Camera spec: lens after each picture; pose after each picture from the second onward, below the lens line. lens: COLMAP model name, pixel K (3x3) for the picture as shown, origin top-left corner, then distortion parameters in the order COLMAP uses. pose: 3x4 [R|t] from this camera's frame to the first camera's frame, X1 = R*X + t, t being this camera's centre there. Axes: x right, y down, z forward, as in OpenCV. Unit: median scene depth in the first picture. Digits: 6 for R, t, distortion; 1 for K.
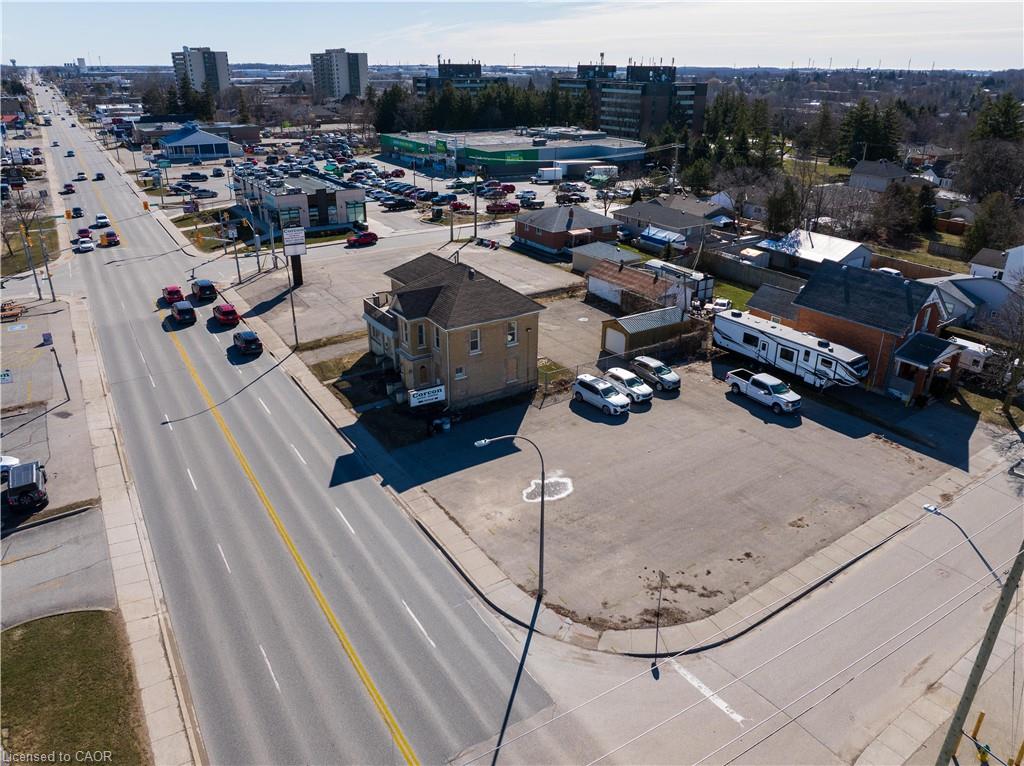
lens RADIAL K [[720.0, 0, 518.1], [0, 720.0, 381.3], [0, 0, 1]] dist [-0.034686, -0.008298]
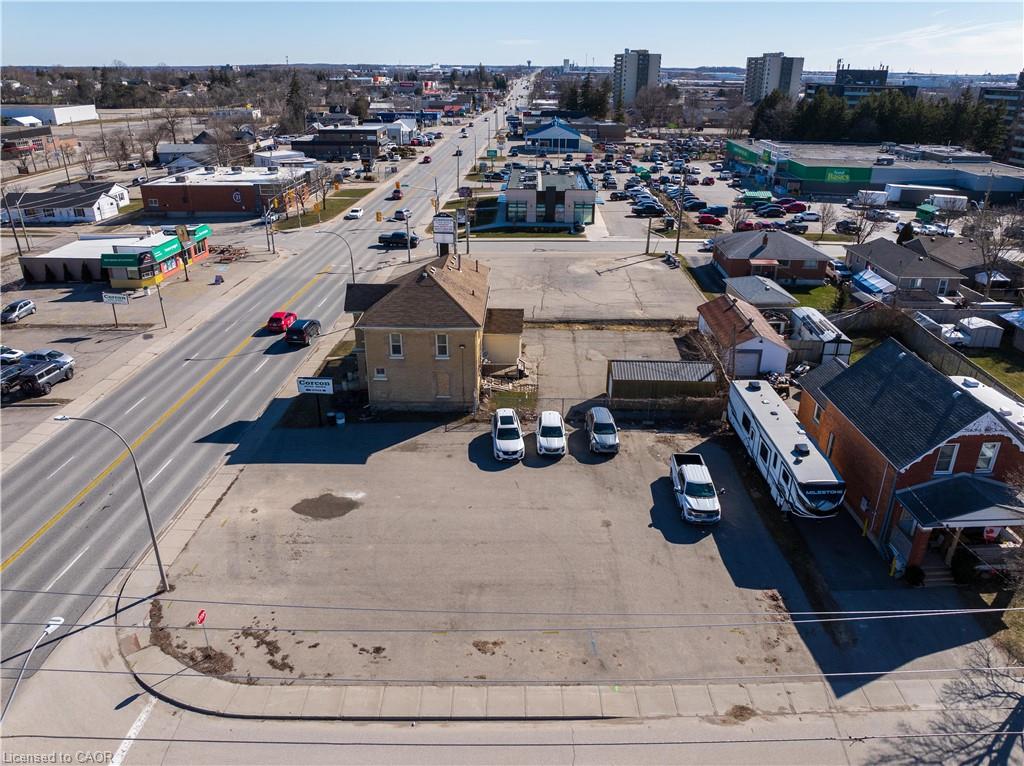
lens RADIAL K [[720.0, 0, 518.1], [0, 720.0, 381.3], [0, 0, 1]] dist [-0.034686, -0.008298]
pose [[0.825679, 0.226762, -0.516558, 0.511461], [-0.229474, 0.971484, 0.059673, -0.090963], [0.515360, 0.069266, 0.854170, 0.226290]]
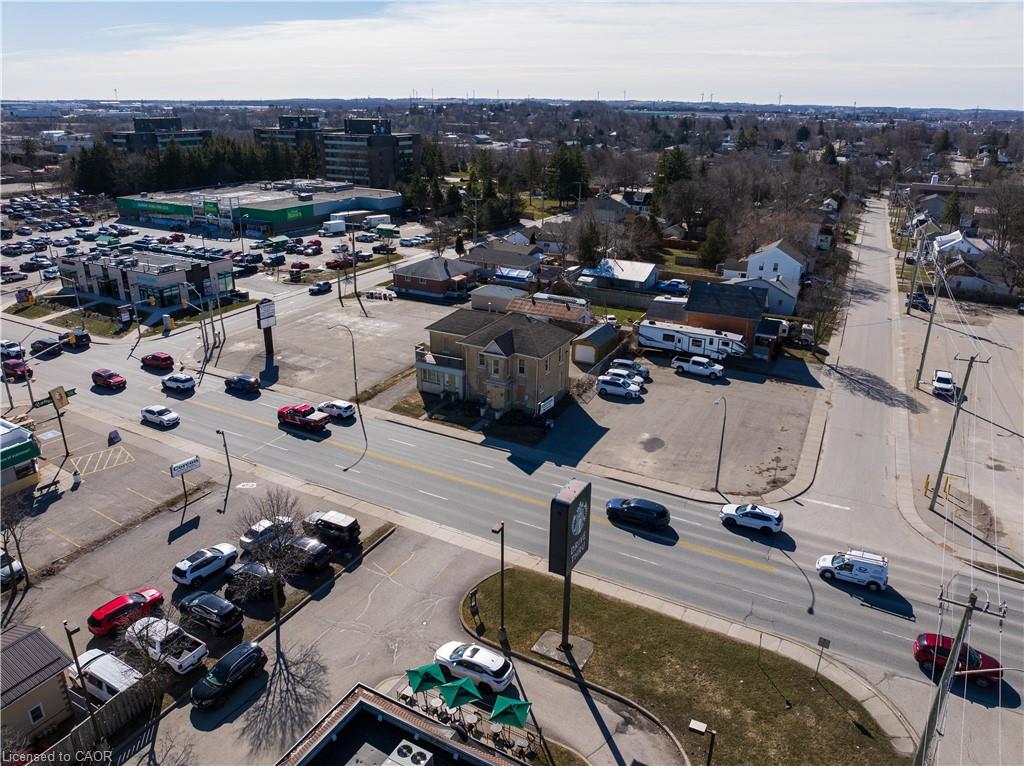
lens RADIAL K [[720.0, 0, 518.1], [0, 720.0, 381.3], [0, 0, 1]] dist [-0.034686, -0.008298]
pose [[0.879432, -0.170943, 0.444272, -0.653924], [0.187539, 0.982234, 0.006703, -0.037845], [-0.437525, 0.077424, 0.895867, -0.217432]]
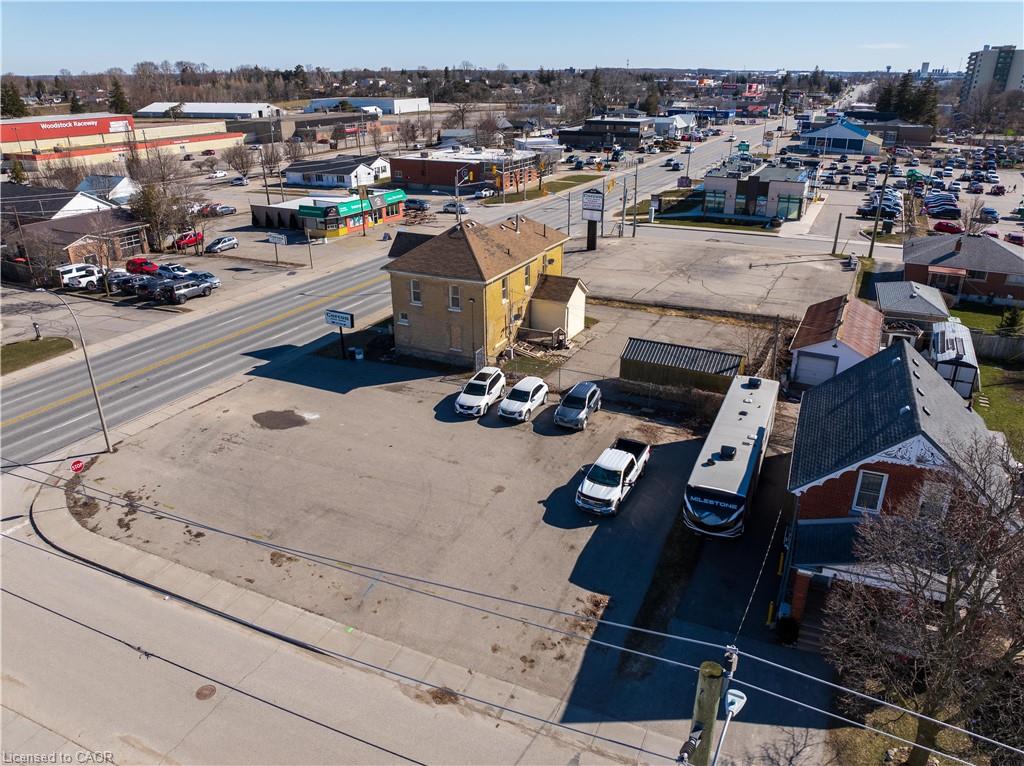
lens RADIAL K [[720.0, 0, 518.1], [0, 720.0, 381.3], [0, 0, 1]] dist [-0.034686, -0.008298]
pose [[0.509321, 0.335097, -0.792655, 0.734199], [-0.341695, 0.924103, 0.171111, -0.139737], [0.789833, 0.183696, 0.585166, 0.479907]]
